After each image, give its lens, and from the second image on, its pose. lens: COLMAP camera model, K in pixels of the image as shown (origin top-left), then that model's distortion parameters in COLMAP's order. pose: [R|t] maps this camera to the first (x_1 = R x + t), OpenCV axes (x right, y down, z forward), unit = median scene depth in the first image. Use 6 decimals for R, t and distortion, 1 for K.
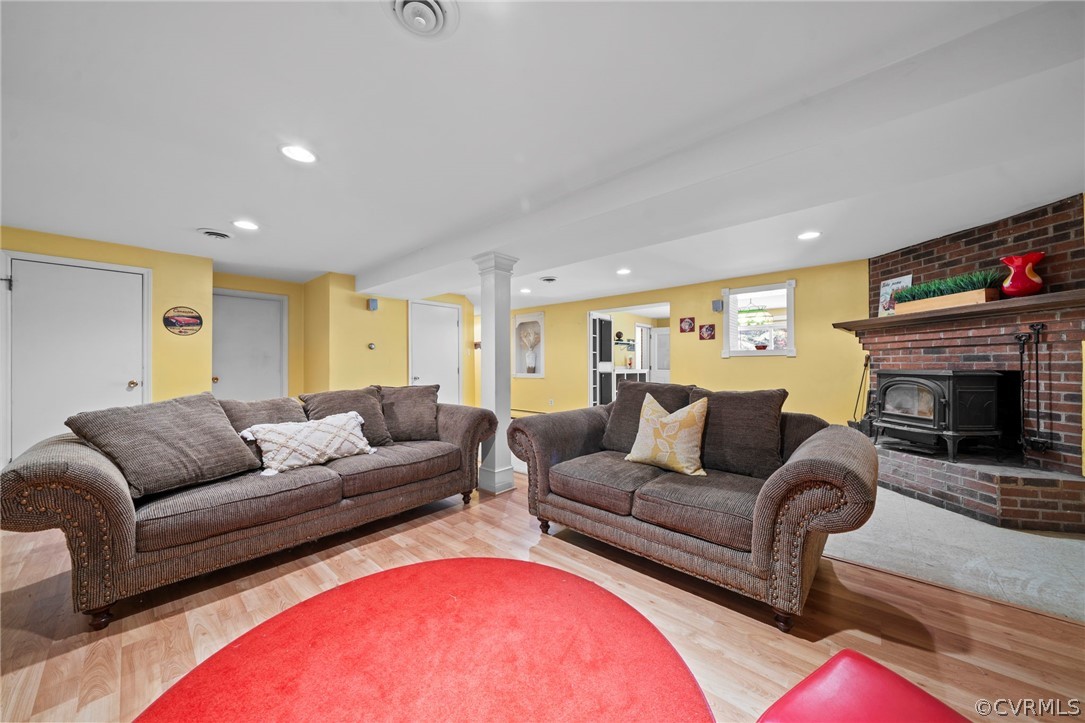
lens RADIAL K [[367.1, 0, 543.0], [0, 367.1, 364.6], [0, 0, 1]] dist [-0.000033, -0.000001]
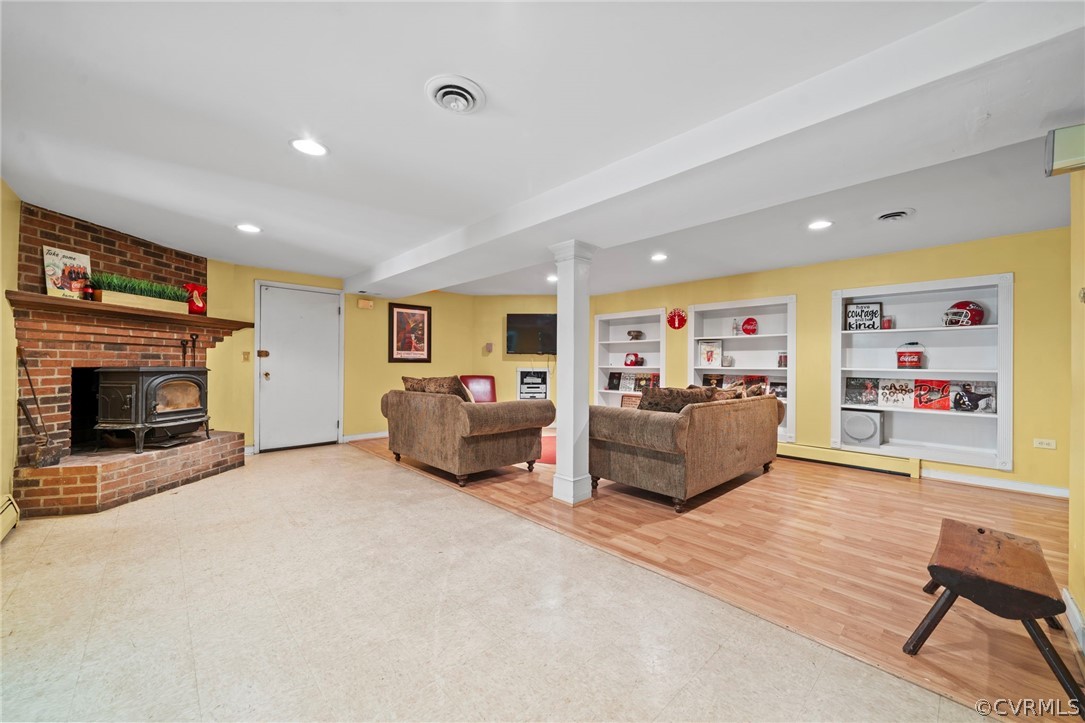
lens RADIAL K [[417.2, 0, 542.1], [0, 417.2, 363.1], [0, 0, 1]] dist [0.000032, 0.000003]
pose [[-0.996402, -0.002750, 0.084712, -0.138940], [-0.003225, 0.999980, -0.005472, 0.006346], [-0.084695, -0.005726, -0.996390, 2.017383]]
